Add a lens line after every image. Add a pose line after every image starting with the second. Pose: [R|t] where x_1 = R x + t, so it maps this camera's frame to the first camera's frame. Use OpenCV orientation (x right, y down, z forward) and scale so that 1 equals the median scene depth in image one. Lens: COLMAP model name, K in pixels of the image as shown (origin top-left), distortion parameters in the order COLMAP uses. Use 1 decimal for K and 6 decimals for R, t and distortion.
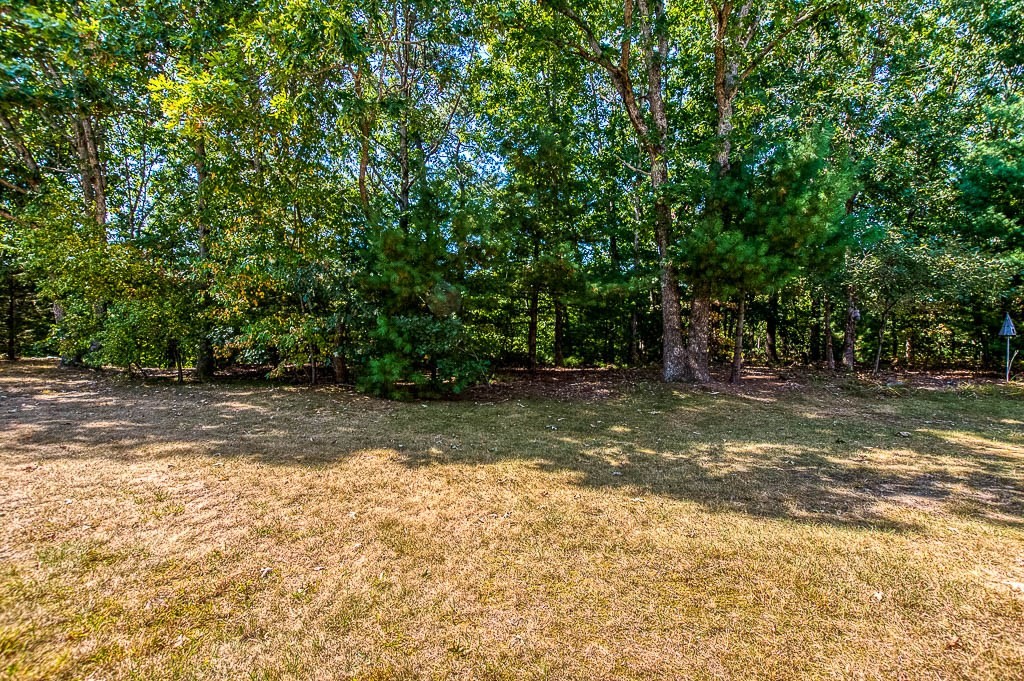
lens RADIAL K [[448.6, 0, 513.9], [0, 448.6, 347.1], [0, 0, 1]] dist [-0.014551, 0.000048]
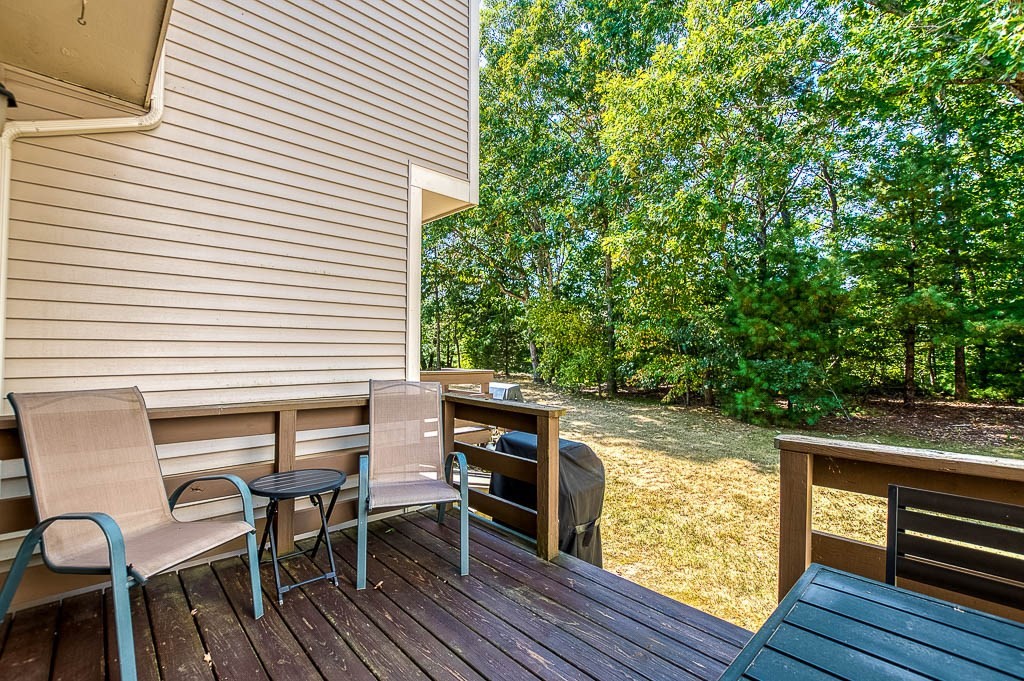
lens RADIAL K [[448.6, 0, 513.9], [0, 448.6, 347.1], [0, 0, 1]] dist [-0.014551, 0.000048]
pose [[0.716510, -0.015301, -0.697409, 0.163047], [0.001030, 0.999782, -0.020877, -0.091021], [0.697576, 0.014241, 0.716369, -0.466277]]
